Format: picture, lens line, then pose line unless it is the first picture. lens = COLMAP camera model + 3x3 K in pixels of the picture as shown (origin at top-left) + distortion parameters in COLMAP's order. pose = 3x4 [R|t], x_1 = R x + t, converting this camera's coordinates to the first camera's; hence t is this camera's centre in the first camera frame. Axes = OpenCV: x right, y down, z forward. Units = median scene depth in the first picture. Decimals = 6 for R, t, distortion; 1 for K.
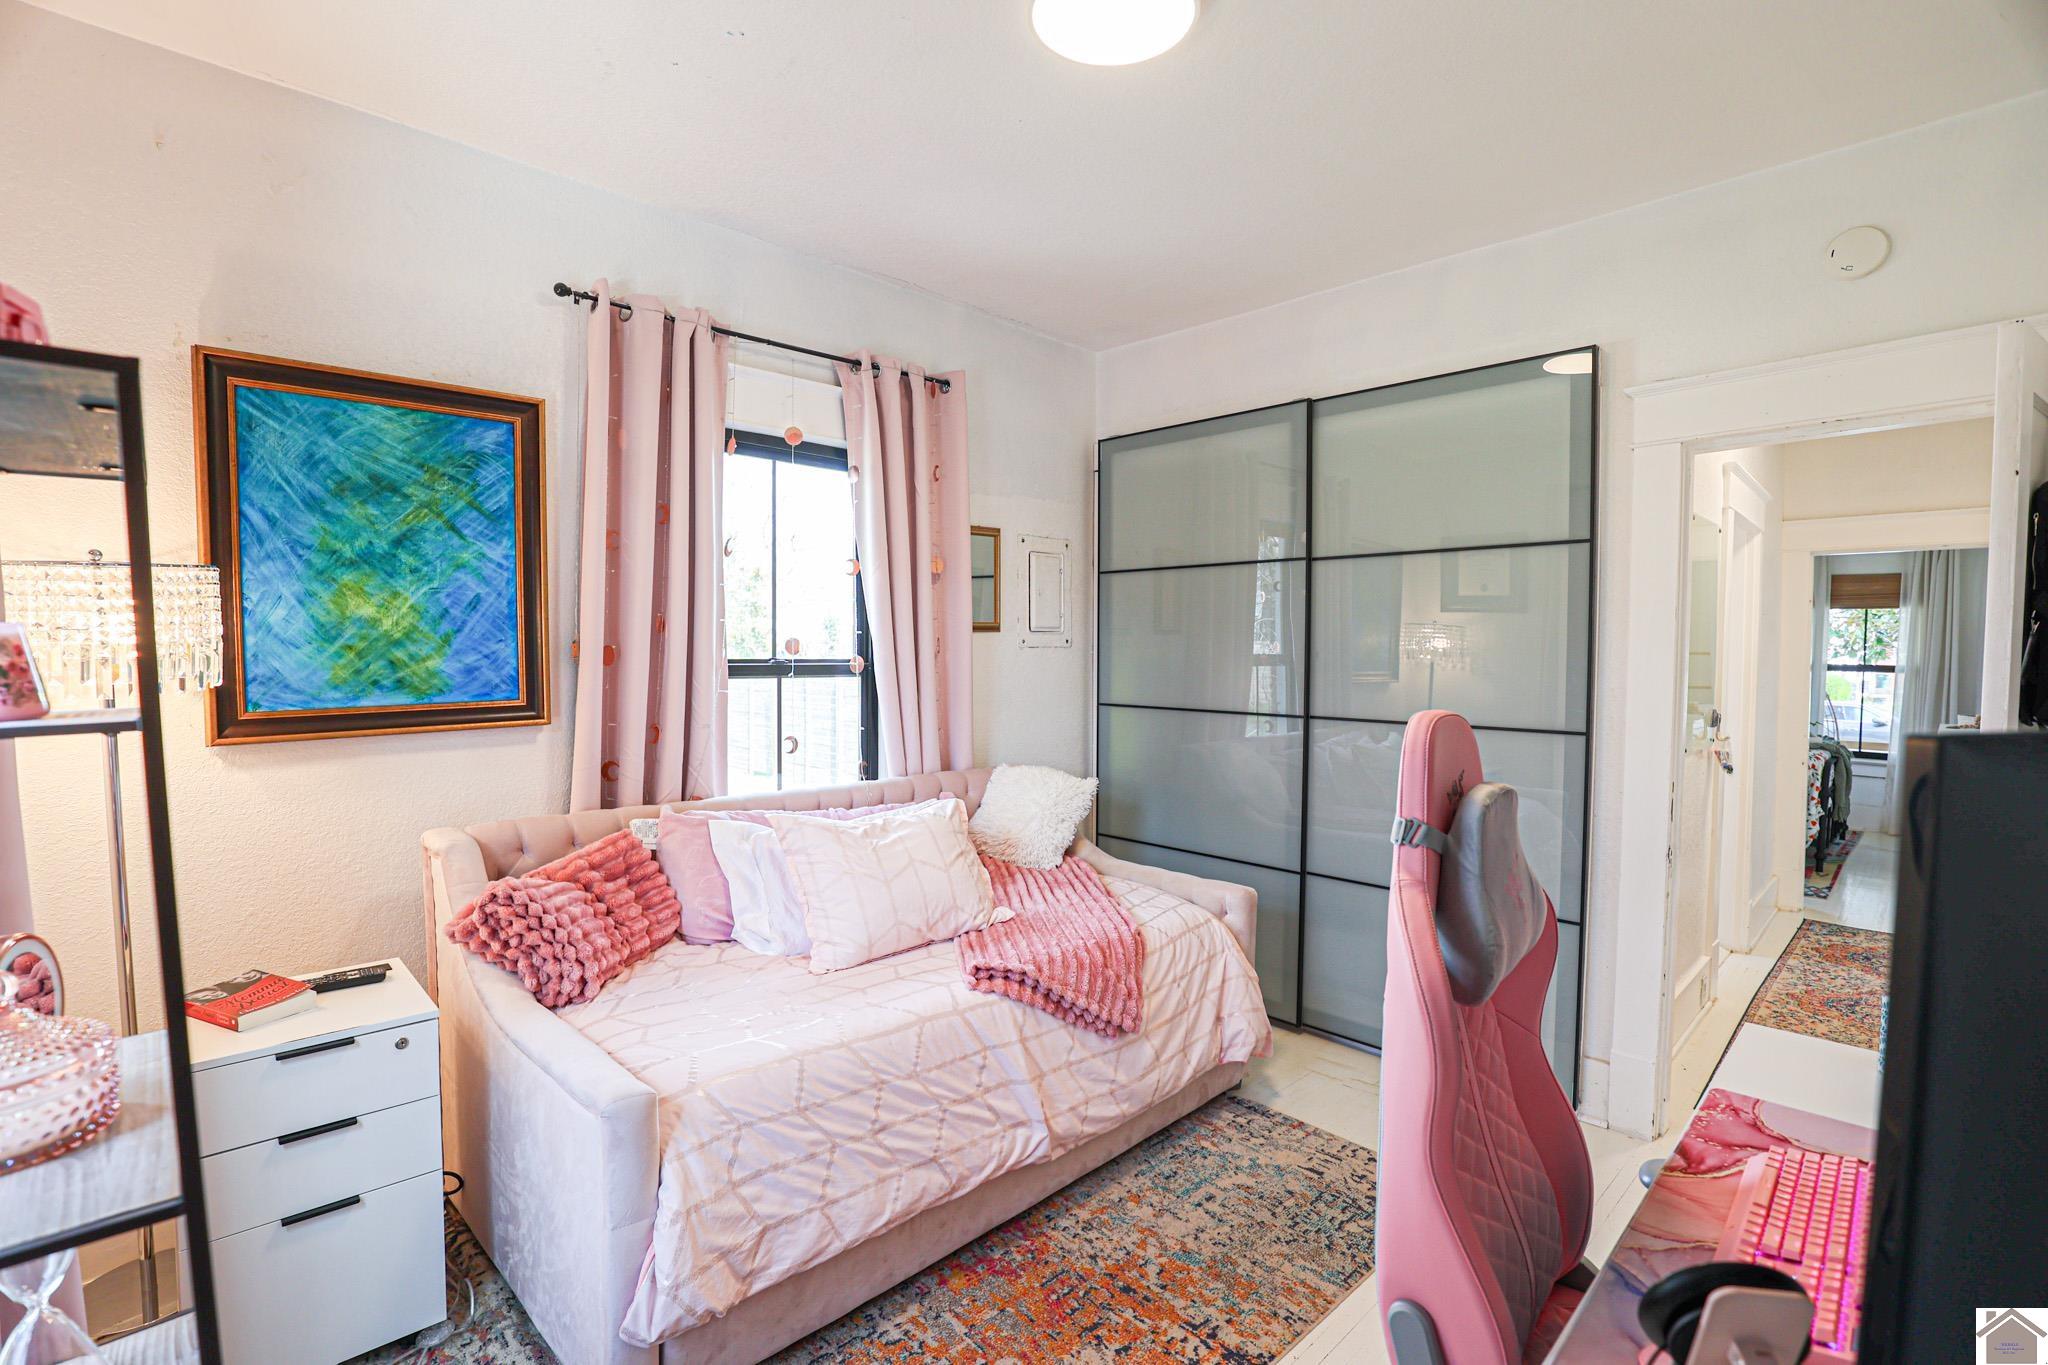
lens RADIAL K [[929.5, 0, 1017.8], [0, 929.5, 688.1], [0, 0, 1]] dist [-0.039466, 0.005564]
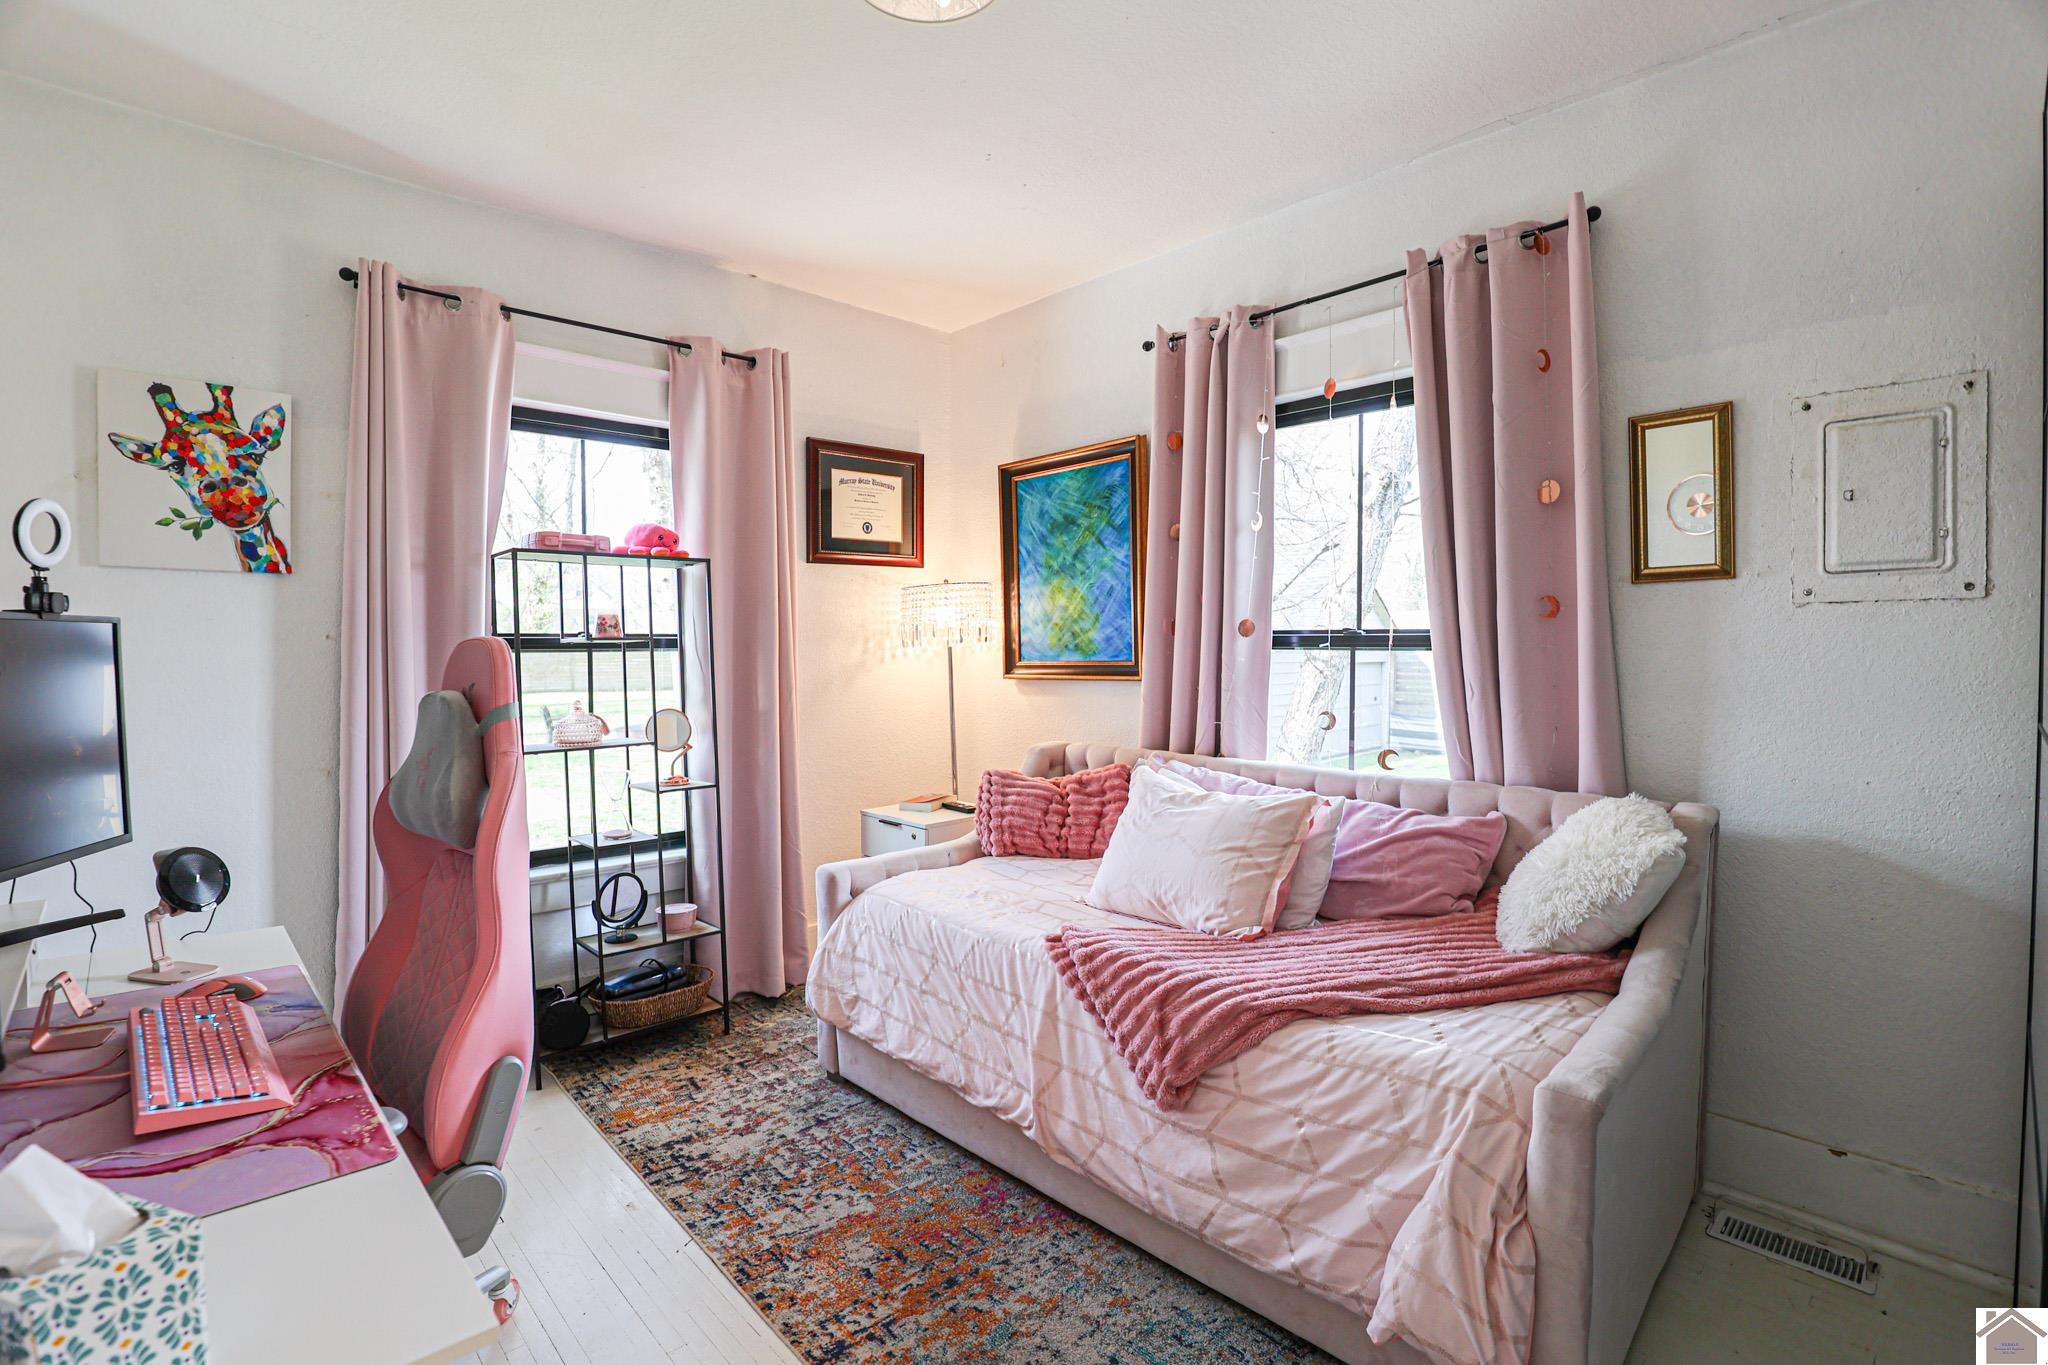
lens RADIAL K [[940.3, 0, 1019.0], [0, 940.3, 676.4], [0, 0, 1]] dist [-0.035797, 0.006817]
pose [[0.002116, 0.026922, -0.999635, 0.903025], [-0.042048, 0.998756, 0.026809, 0.005639], [0.999113, 0.041976, 0.003245, 0.889046]]
